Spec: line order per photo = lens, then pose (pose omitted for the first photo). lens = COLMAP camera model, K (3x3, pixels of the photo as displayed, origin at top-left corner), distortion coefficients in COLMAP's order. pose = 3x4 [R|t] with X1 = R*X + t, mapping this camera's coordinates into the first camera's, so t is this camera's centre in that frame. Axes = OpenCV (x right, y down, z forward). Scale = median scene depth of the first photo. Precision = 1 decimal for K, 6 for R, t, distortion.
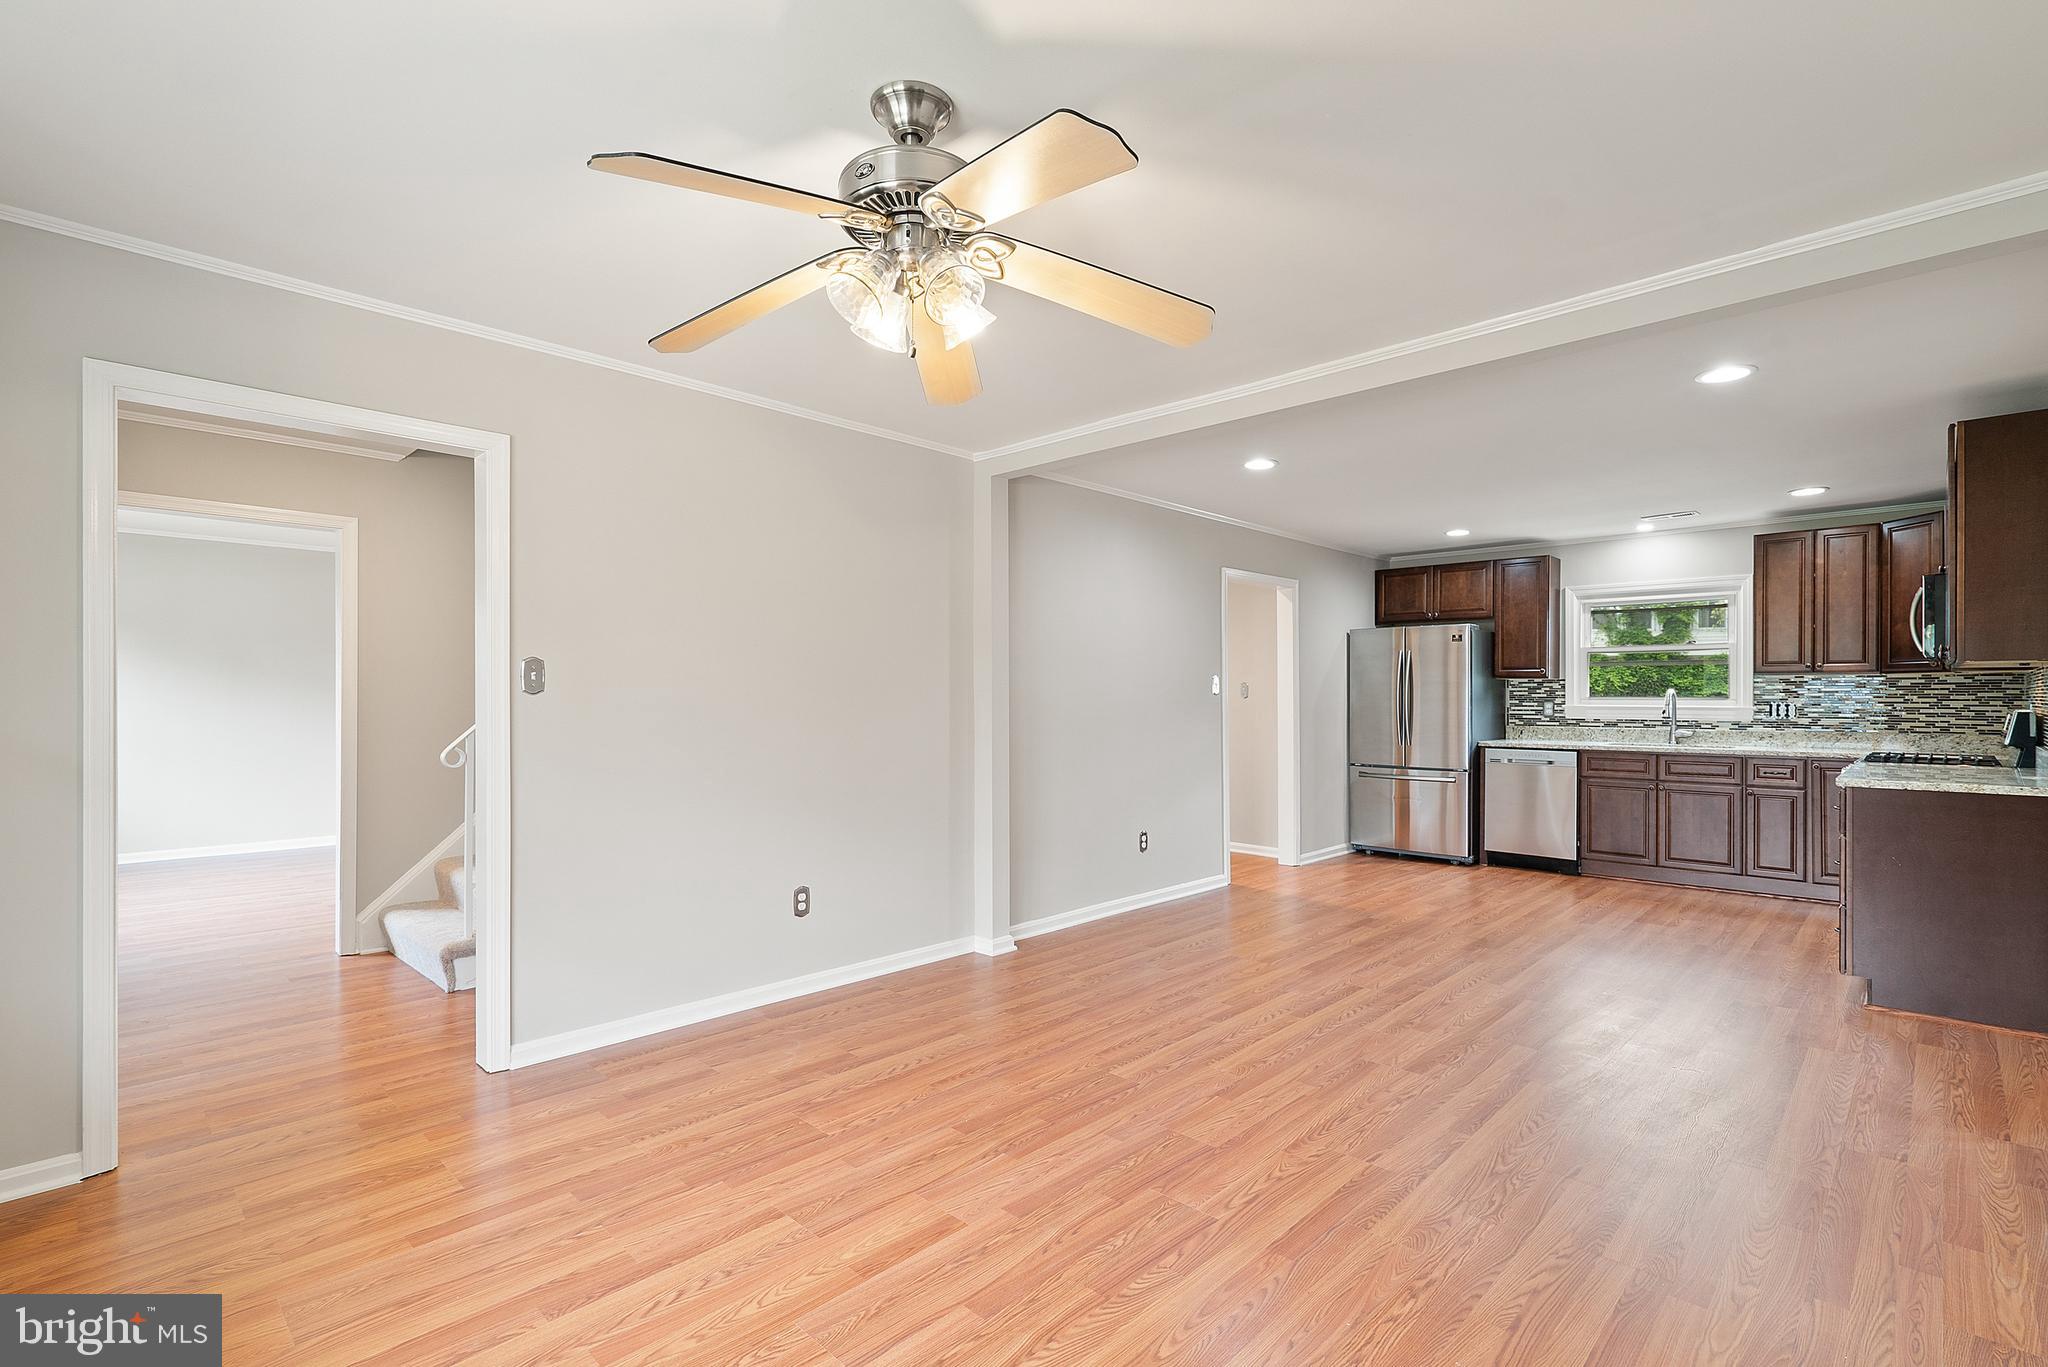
lens RADIAL K [[945.3, 0, 1024.0], [0, 945.3, 695.7], [0, 0, 1]] dist [0.001178, 0.001436]
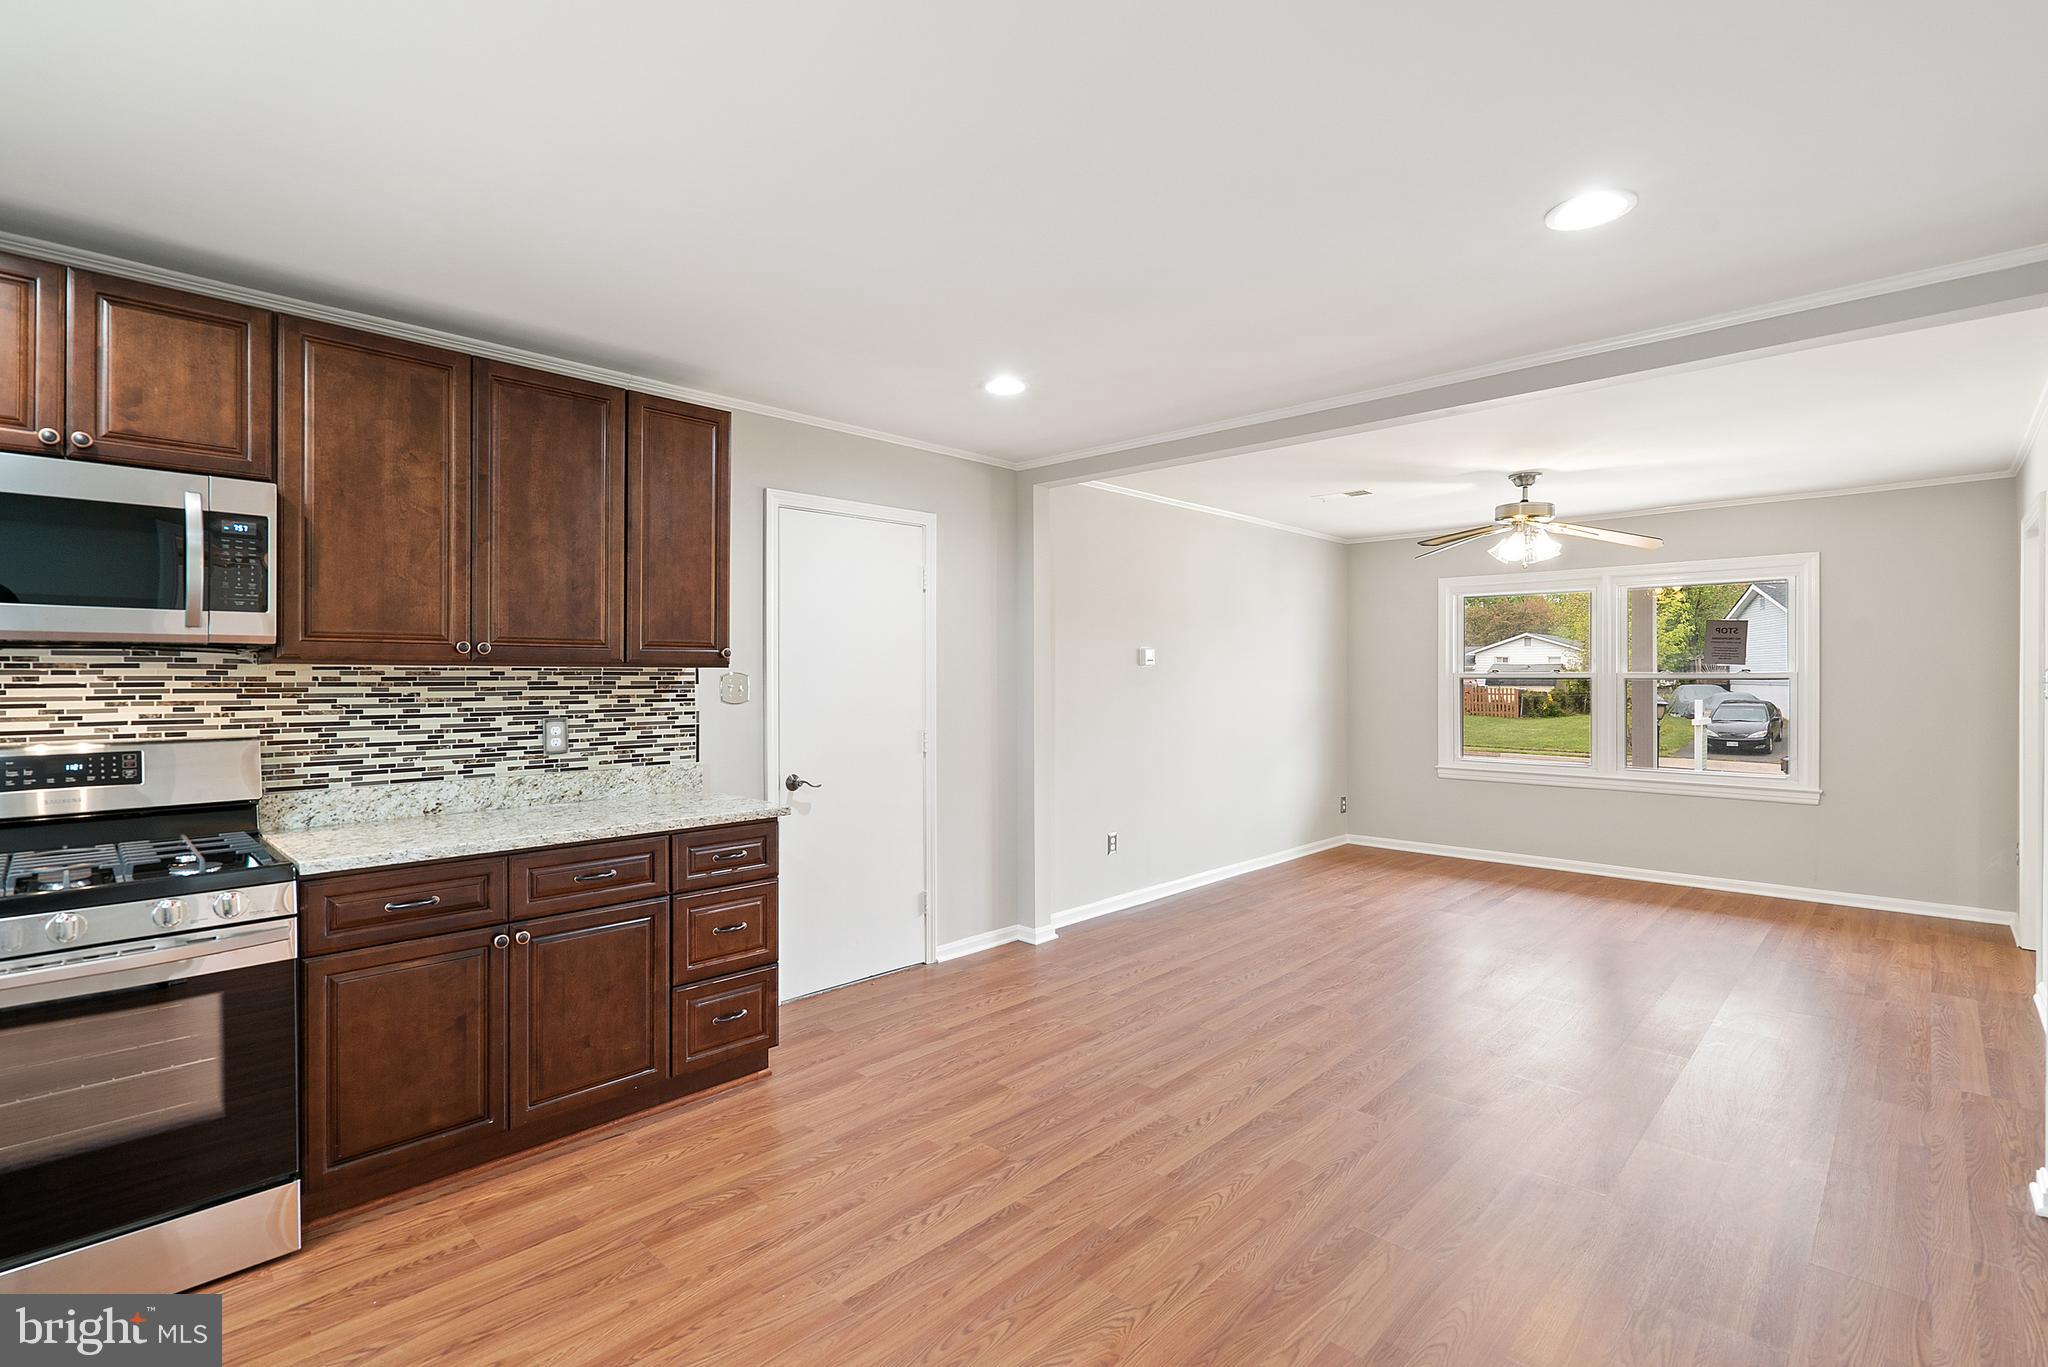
lens RADIAL K [[950.1, 0, 1026.3], [0, 950.1, 673.7], [0, 0, 1]] dist [-0.004613, 0.000571]
pose [[-0.999967, 0.000145, -0.008152, 0.424418], [0.000147, 1.000000, -0.000232, -0.018033], [0.008152, -0.000233, -0.999967, 1.182053]]
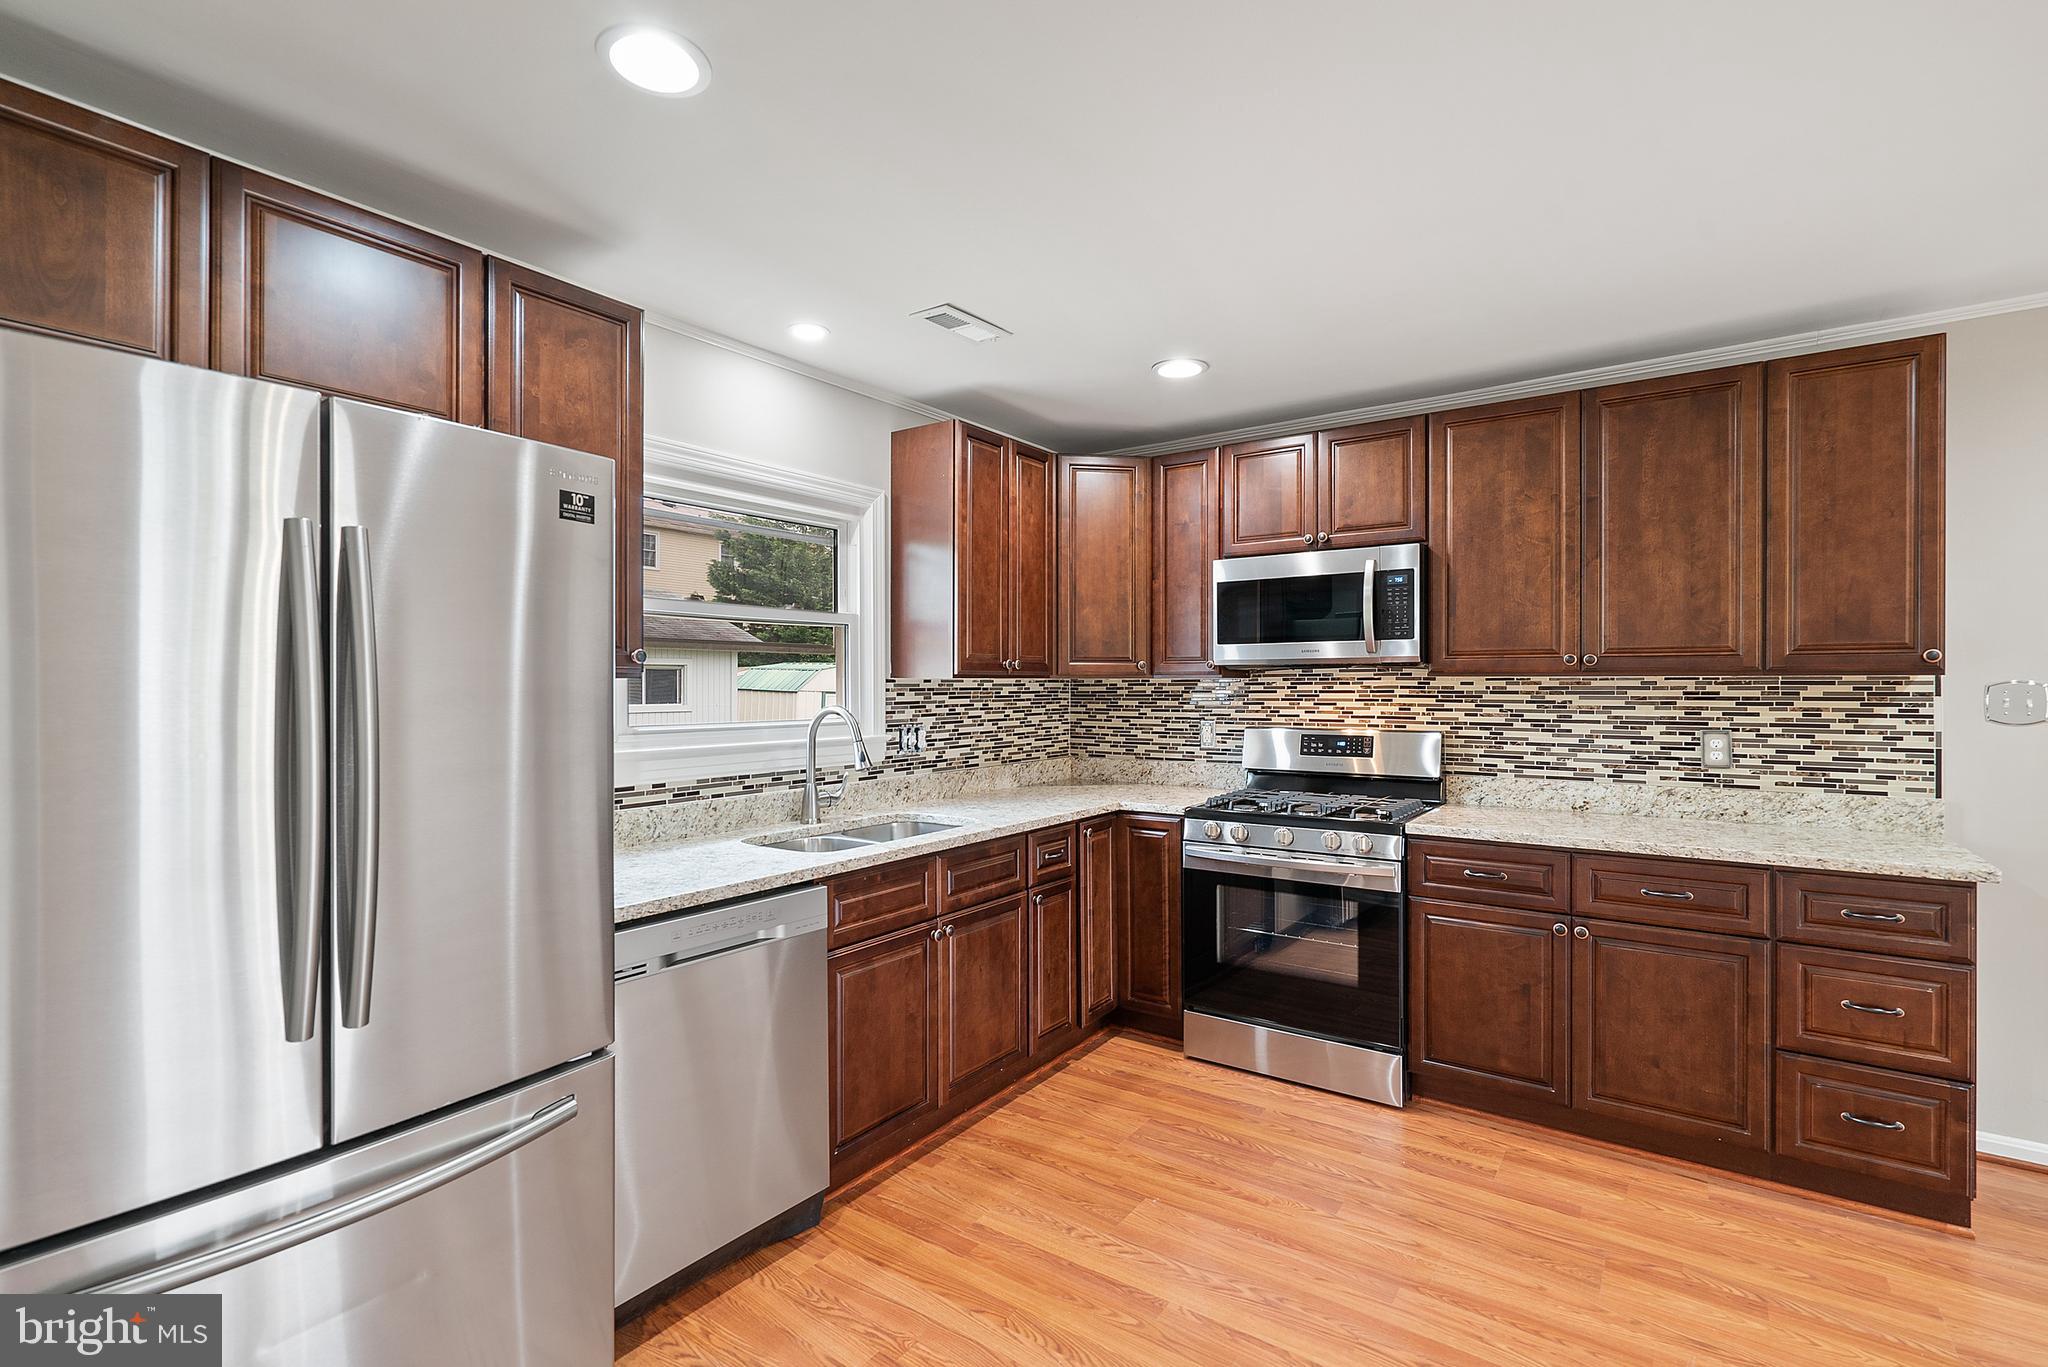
lens RADIAL K [[938.1, 0, 1021.6], [0, 938.1, 685.5], [0, 0, 1]] dist [0.001416, 0.000808]
pose [[-0.149500, -0.000908, 0.988761, 0.242368], [0.002588, 0.999996, 0.001309, -0.018587], [-0.988758, 0.002755, -0.149497, 1.083134]]
